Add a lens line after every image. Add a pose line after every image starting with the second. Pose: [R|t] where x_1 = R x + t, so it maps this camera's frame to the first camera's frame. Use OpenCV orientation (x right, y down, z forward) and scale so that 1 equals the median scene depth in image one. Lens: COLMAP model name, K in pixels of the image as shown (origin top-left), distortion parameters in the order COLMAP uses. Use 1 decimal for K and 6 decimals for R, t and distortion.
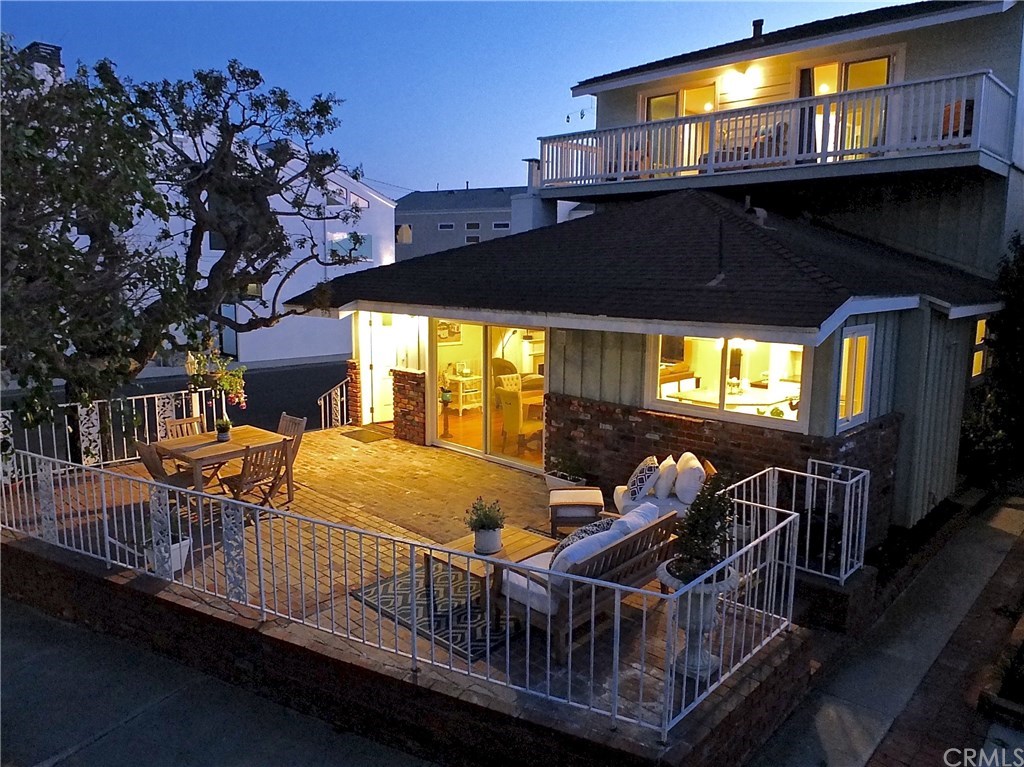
lens RADIAL K [[712.3, 0, 512.5], [0, 712.3, 377.5], [0, 0, 1]] dist [-0.029022, 0.005828]
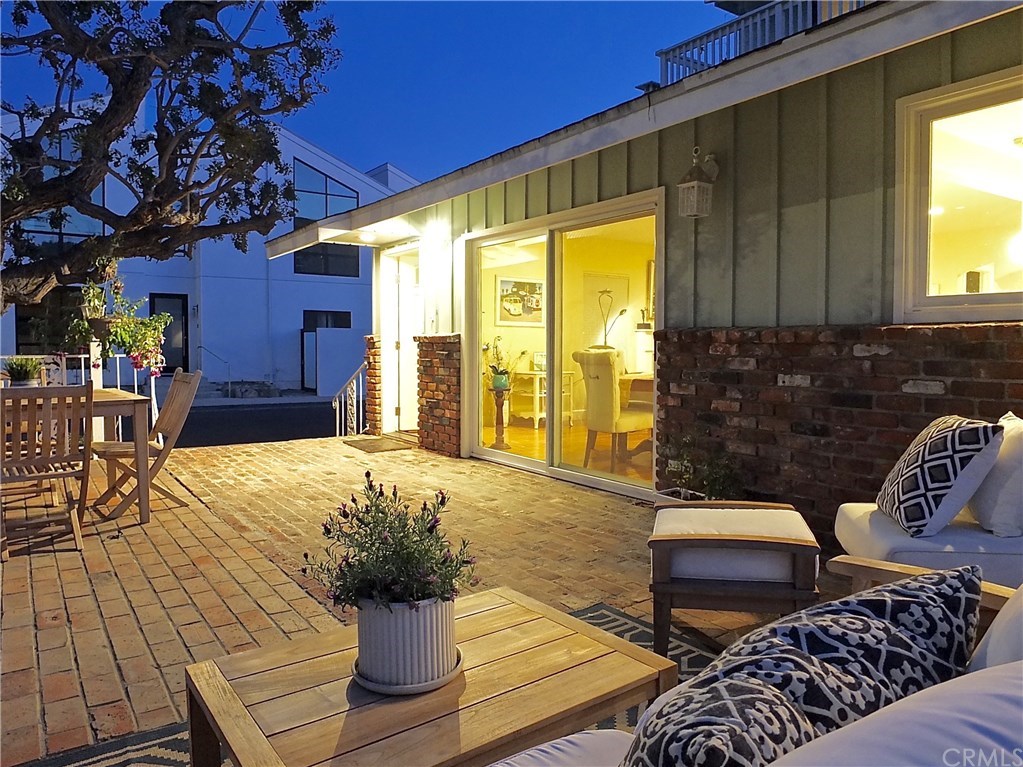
lens RADIAL K [[711.6, 0, 512.0], [0, 711.6, 377.5], [0, 0, 1]] dist [-0.029022, 0.005828]
pose [[0.982332, 0.001696, -0.187137, 0.039578], [-0.021007, 0.994639, -0.101254, 0.106717], [0.185962, 0.103396, 0.977101, 0.502251]]
